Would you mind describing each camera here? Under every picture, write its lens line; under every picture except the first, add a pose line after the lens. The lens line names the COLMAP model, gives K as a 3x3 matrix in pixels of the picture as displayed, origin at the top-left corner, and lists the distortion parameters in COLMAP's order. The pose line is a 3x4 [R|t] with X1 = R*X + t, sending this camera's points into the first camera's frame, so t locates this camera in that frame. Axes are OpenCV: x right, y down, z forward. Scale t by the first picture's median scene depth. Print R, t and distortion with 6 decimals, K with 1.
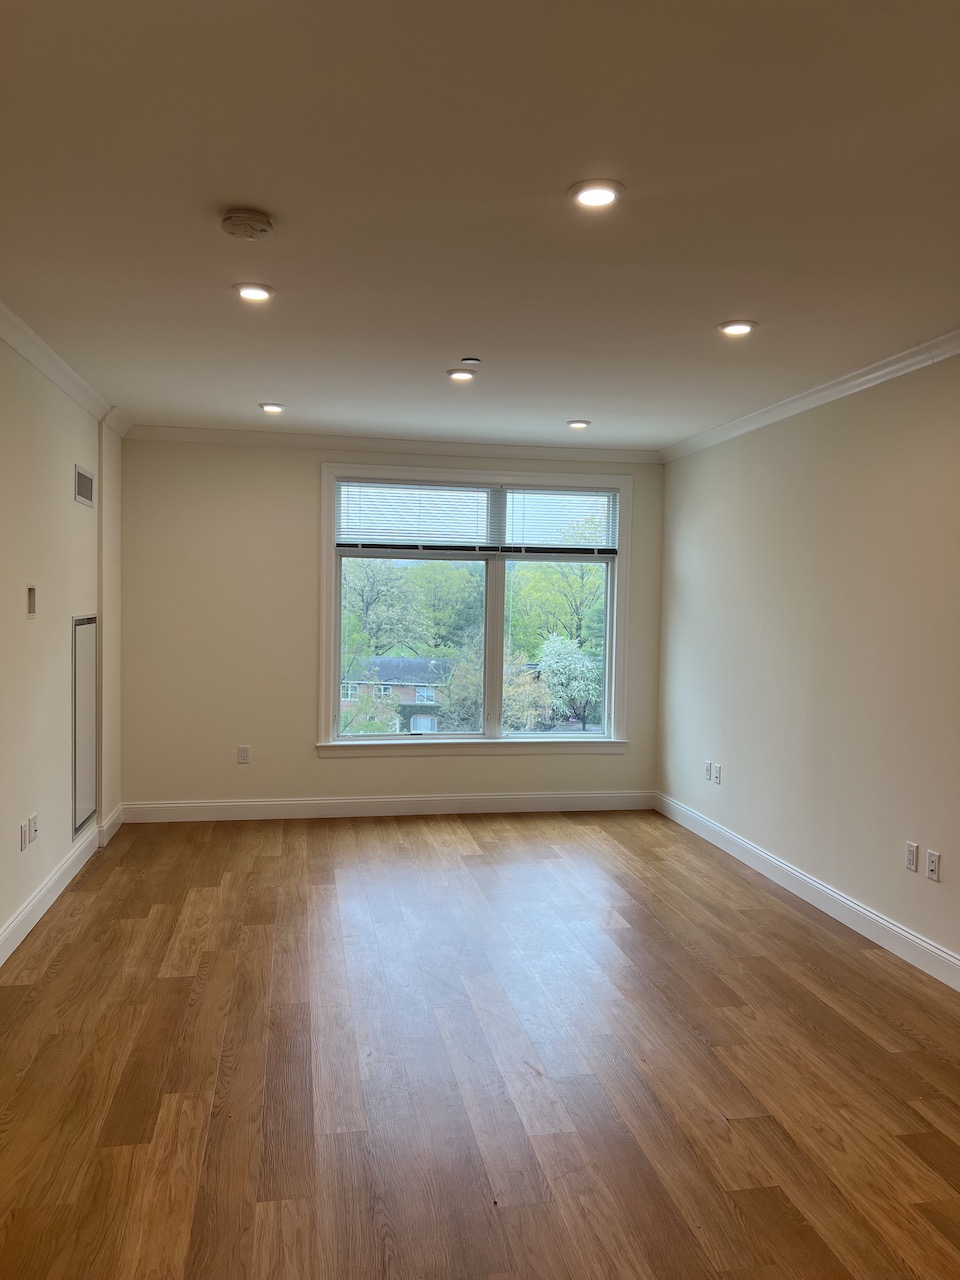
lens RADIAL K [[973.4, 0, 480.7], [0, 973.4, 640.6], [0, 0, 1]] dist [0.046669, -0.026721]
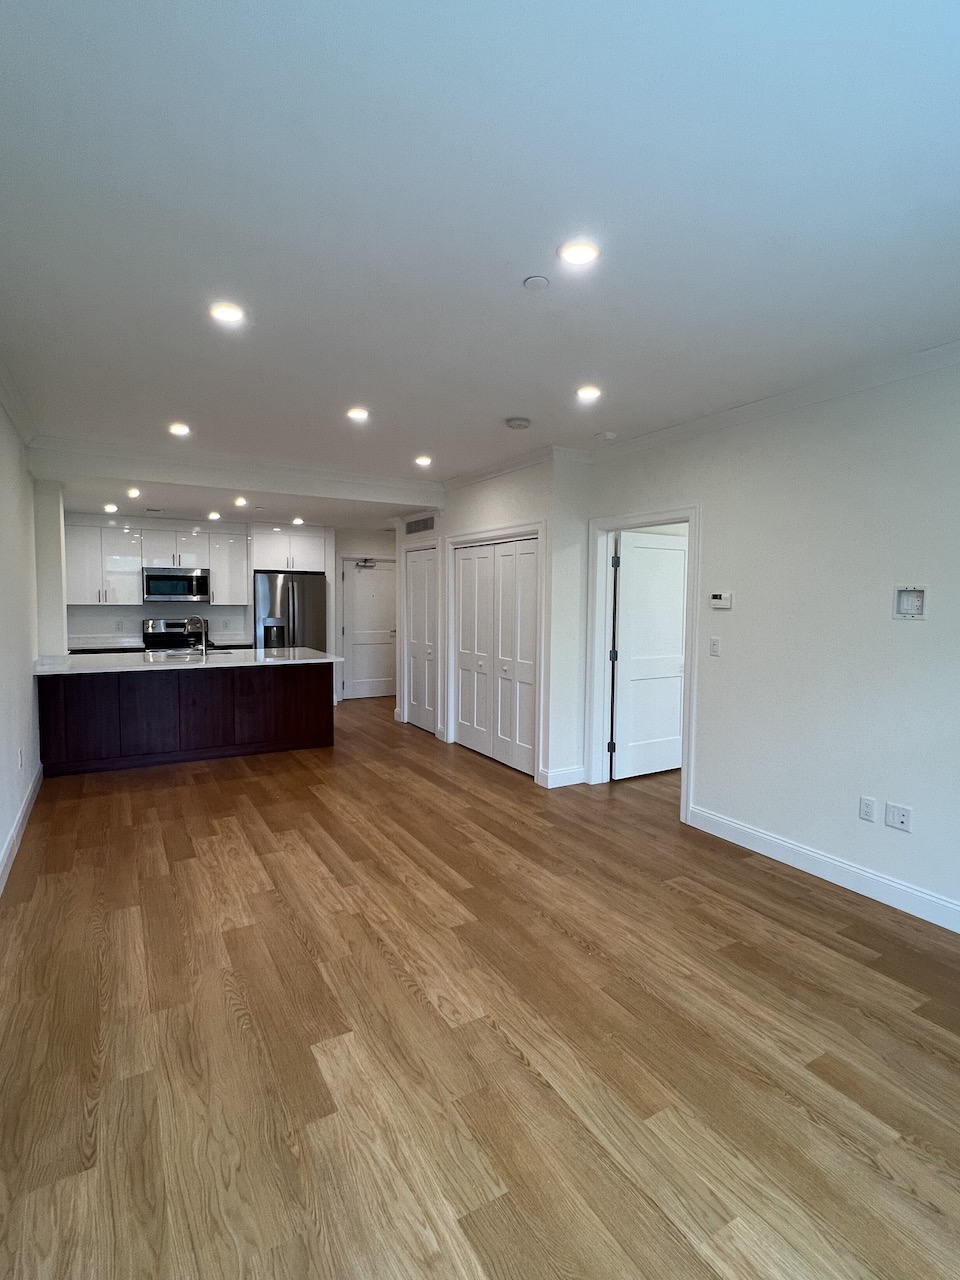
lens RADIAL K [[633.6, 0, 480.7], [0, 633.6, 639.8], [0, 0, 1]] dist [0.002765, 0.000696]
pose [[-0.942618, -0.003147, -0.333858, 0.243065], [-0.040411, 0.993679, 0.104730, -0.064580], [0.331419, 0.112212, -0.936787, 1.818150]]
